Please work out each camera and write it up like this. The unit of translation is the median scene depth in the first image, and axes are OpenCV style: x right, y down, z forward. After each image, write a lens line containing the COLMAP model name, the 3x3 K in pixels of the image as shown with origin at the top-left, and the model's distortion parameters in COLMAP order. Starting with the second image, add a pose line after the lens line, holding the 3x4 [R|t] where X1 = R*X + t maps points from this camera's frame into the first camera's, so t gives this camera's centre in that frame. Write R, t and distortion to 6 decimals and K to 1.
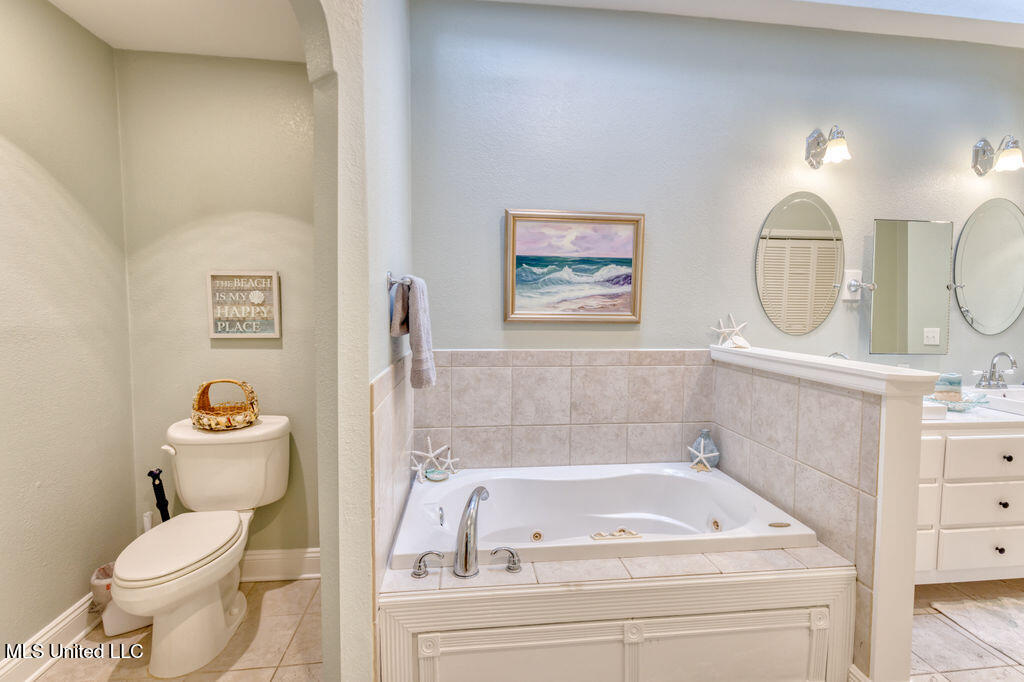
lens RADIAL K [[468.4, 0, 517.8], [0, 468.4, 339.5], [0, 0, 1]] dist [0.003008, 0.000159]
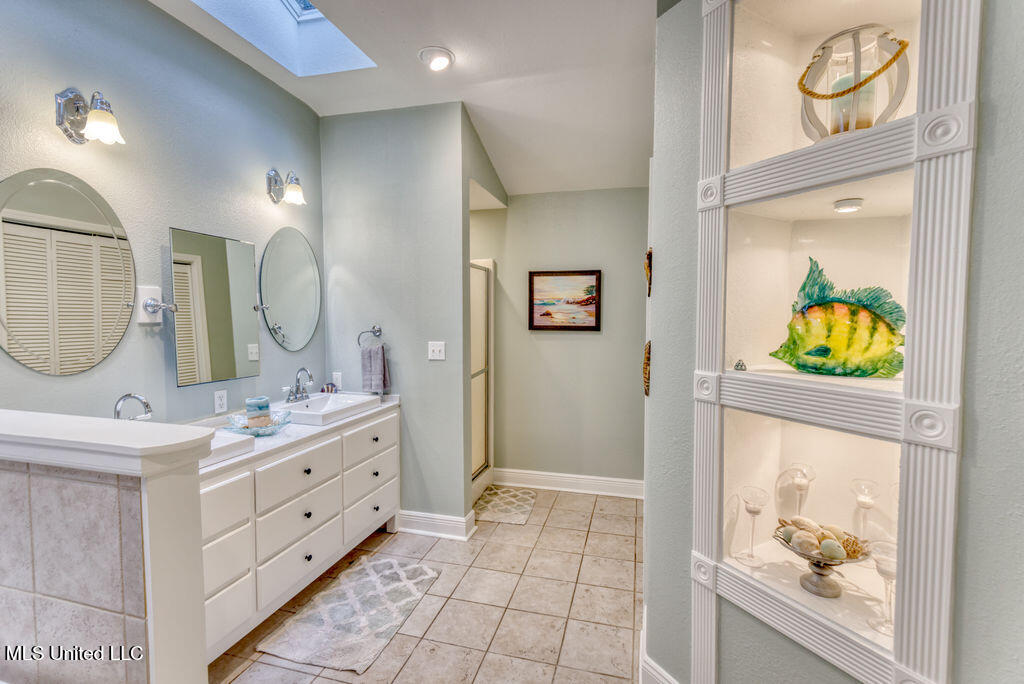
lens RADIAL K [[468.4, 0, 514.2], [0, 468.4, 340.2], [0, 0, 1]] dist [0.003008, 0.000159]
pose [[0.378569, -0.054514, 0.923966, 0.211021], [0.060113, 0.997605, 0.034229, -0.047494], [-0.923619, 0.042585, 0.380939, 0.120754]]
